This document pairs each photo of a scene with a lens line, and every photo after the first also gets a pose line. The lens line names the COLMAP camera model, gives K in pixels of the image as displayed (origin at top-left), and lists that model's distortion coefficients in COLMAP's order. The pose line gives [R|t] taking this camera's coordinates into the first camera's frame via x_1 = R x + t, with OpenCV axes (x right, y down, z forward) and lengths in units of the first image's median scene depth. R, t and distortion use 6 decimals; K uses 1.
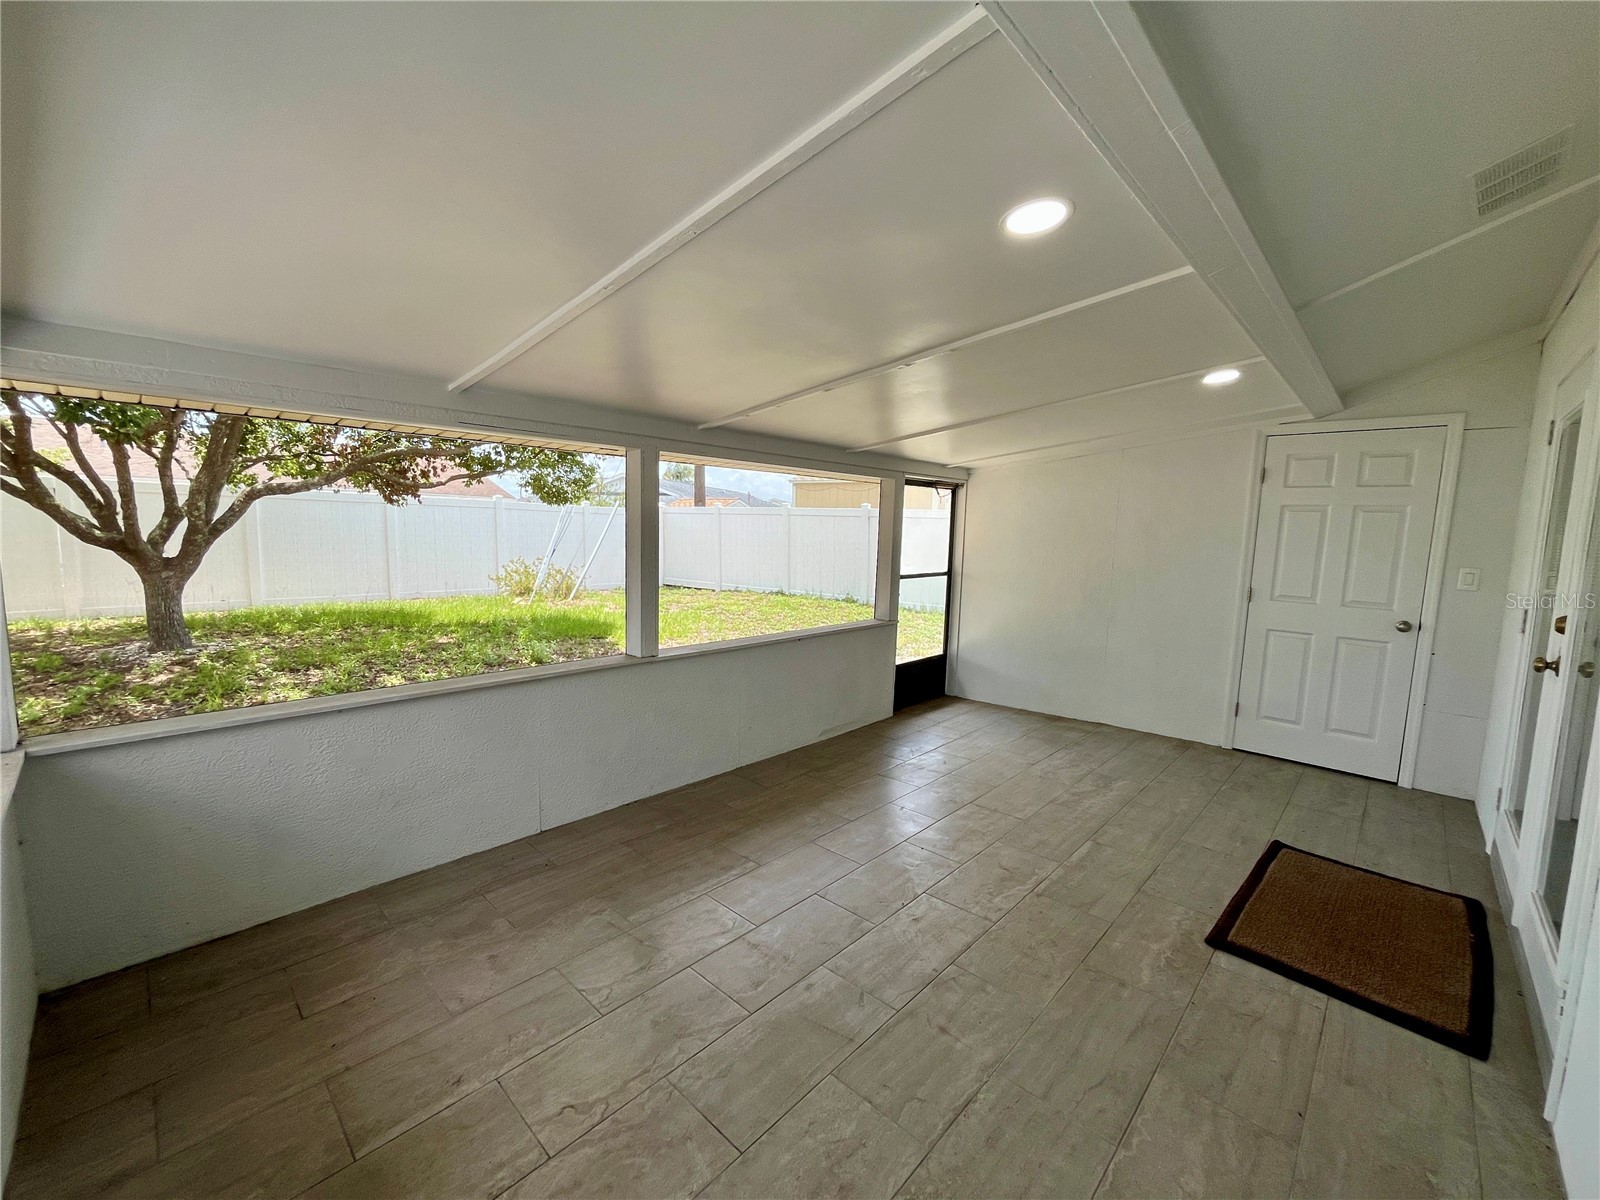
lens RADIAL K [[650.2, 0, 801.8], [0, 650.2, 602.9], [0, 0, 1]] dist [0.000813, -0.000555]
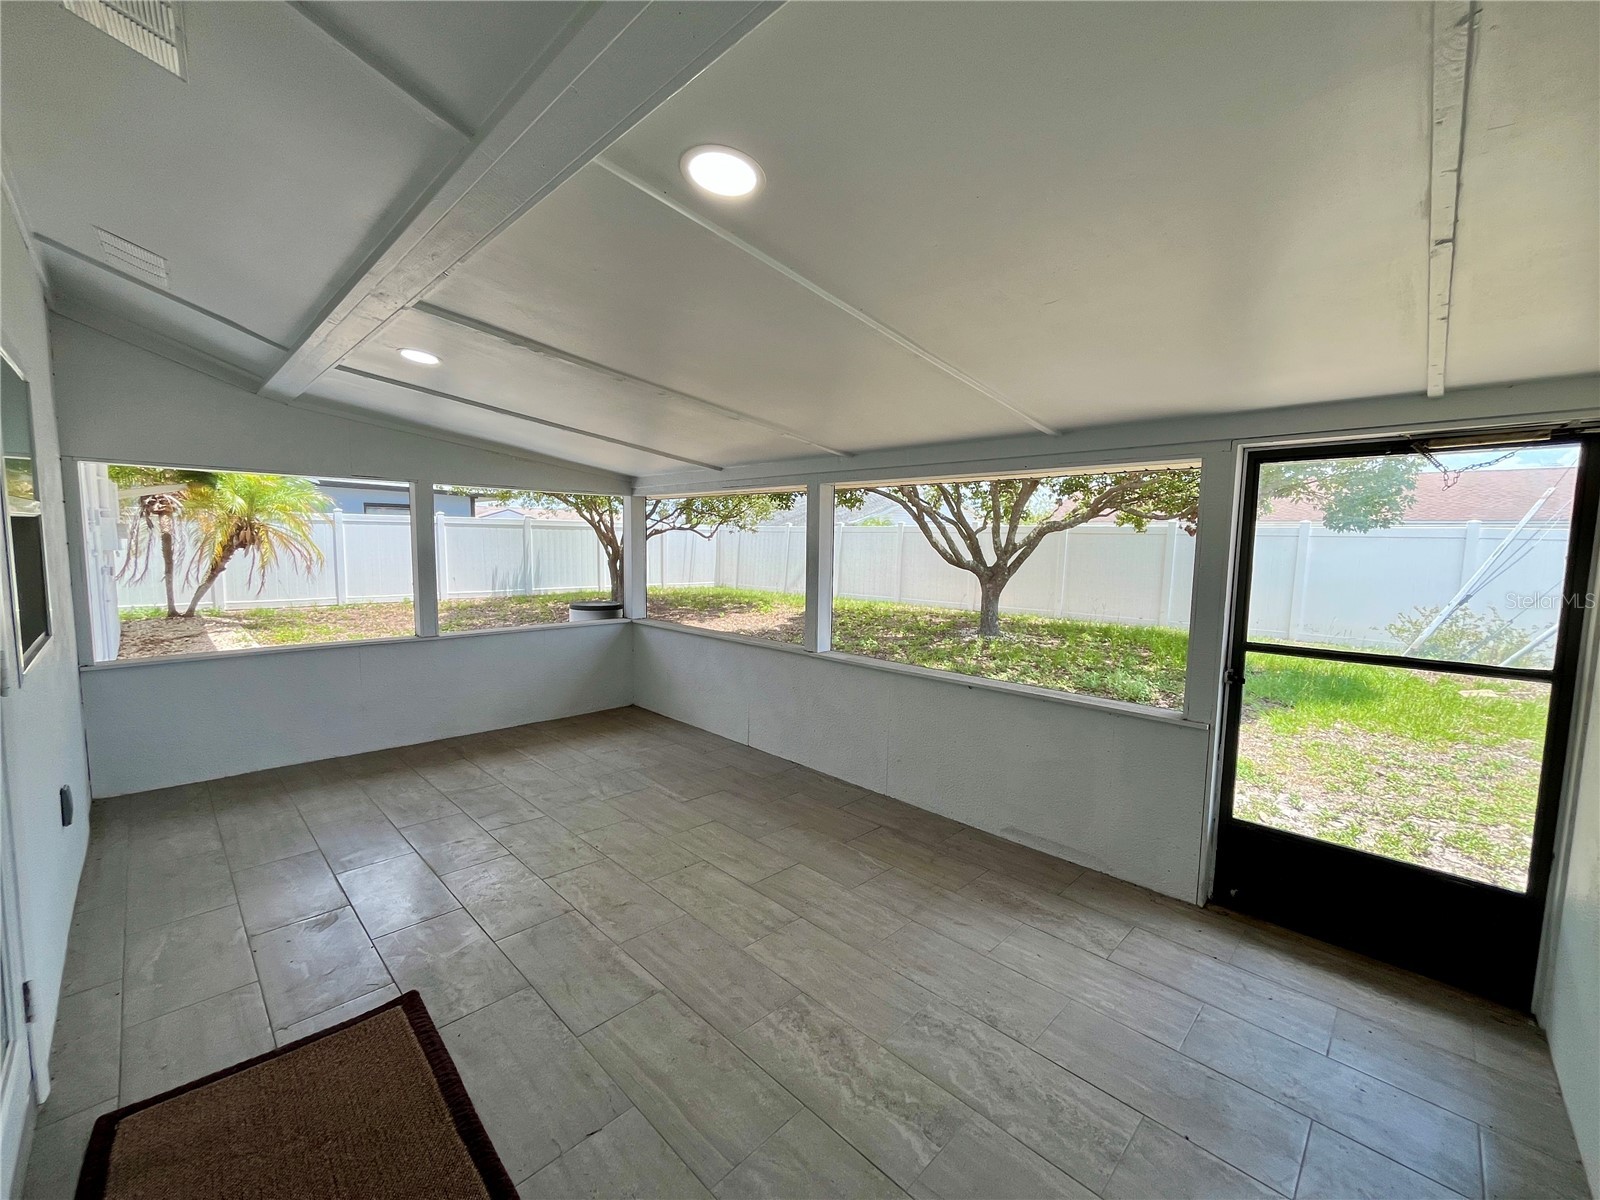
lens RADIAL K [[650.2, 0, 801.8], [0, 650.2, 602.9], [0, 0, 1]] dist [0.000813, -0.000555]
pose [[-0.024043, 0.068934, -0.997331, 0.889324], [-0.130956, 0.988806, 0.071502, -0.086181], [0.991097, 0.132326, -0.014746, 0.891988]]
